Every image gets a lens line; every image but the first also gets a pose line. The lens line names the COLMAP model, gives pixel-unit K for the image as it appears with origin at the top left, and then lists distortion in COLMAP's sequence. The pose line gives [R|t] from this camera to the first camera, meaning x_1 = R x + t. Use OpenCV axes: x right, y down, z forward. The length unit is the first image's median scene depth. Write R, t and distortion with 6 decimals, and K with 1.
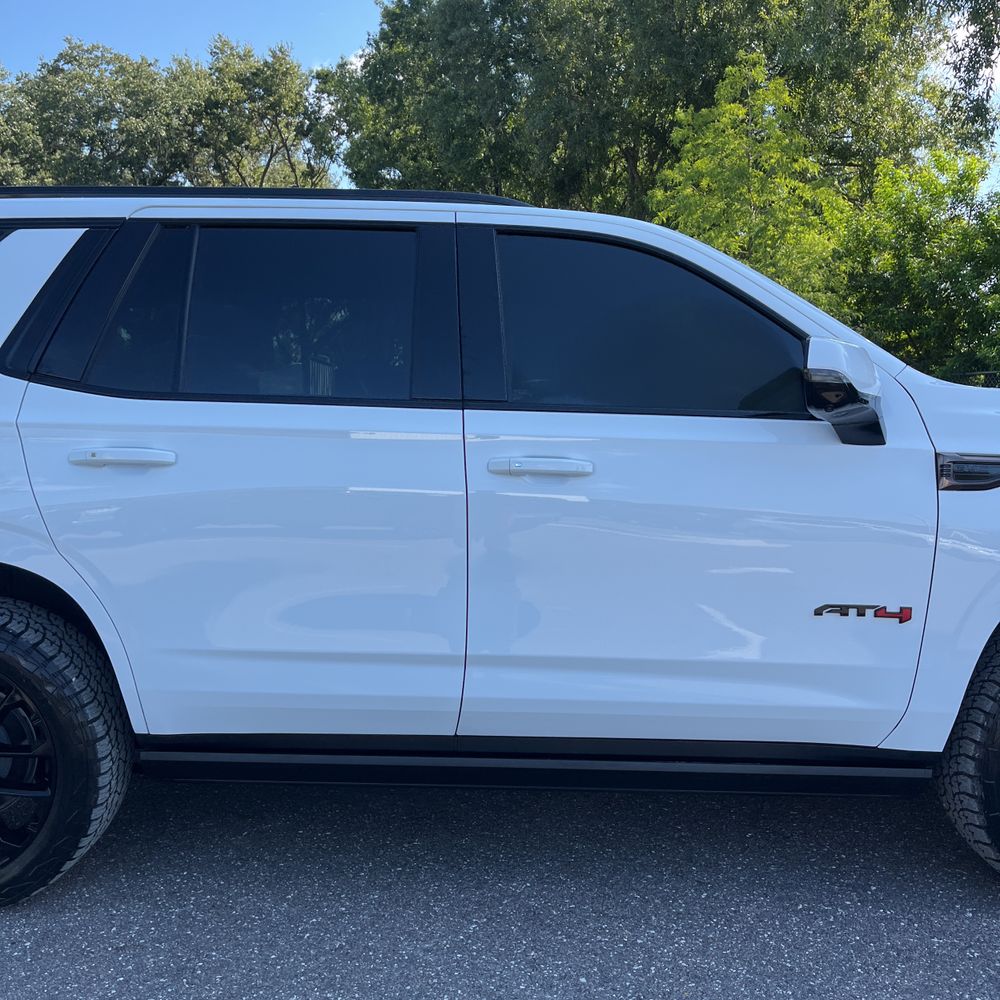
lens RADIAL K [[1024.3, 0, 497.4], [0, 1024.3, 502.8], [0, 0, 1]] dist [0.028251, 0.000000]
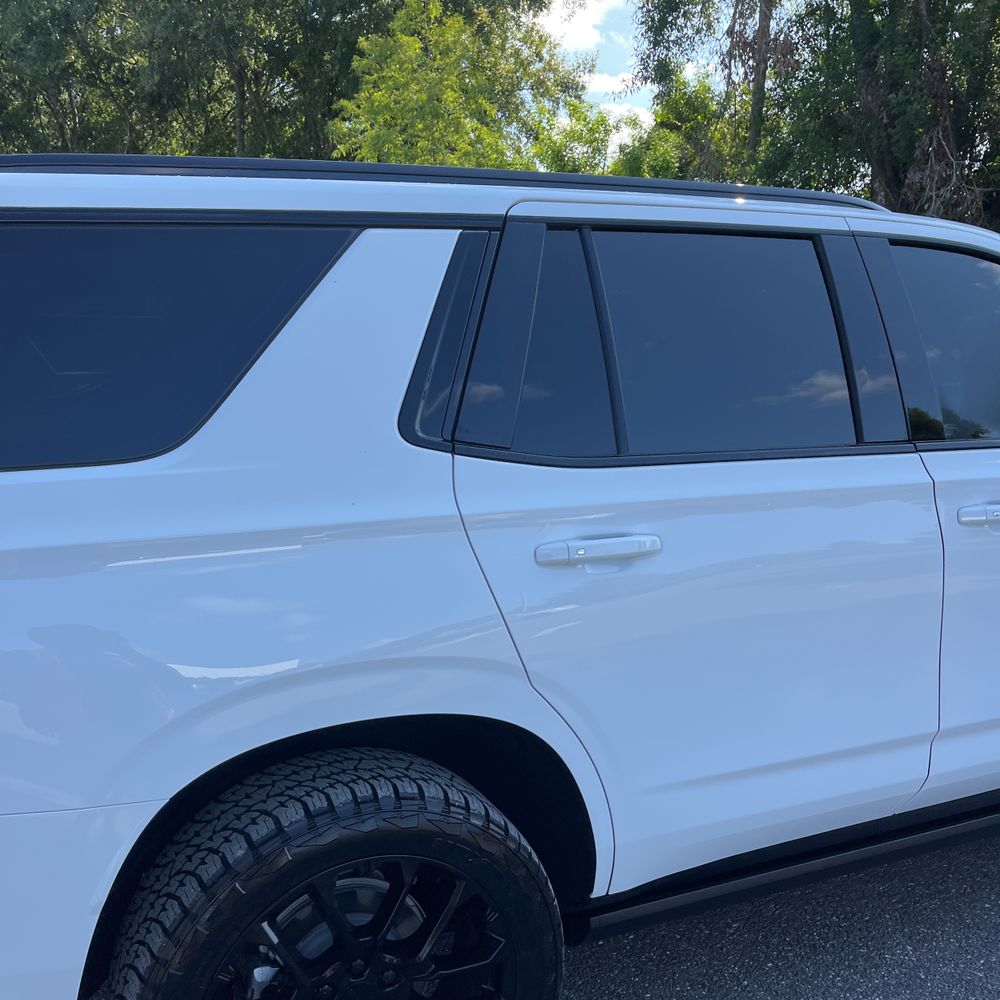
lens RADIAL K [[1024.3, 0, 493.3], [0, 1024.3, 498.0], [0, 0, 1]] dist [0.028251, 0.000000]
pose [[0.911270, -0.081868, 0.403589, -0.123092], [0.055074, 0.995464, 0.077576, -0.024235], [-0.408109, -0.048465, 0.911646, 0.059138]]
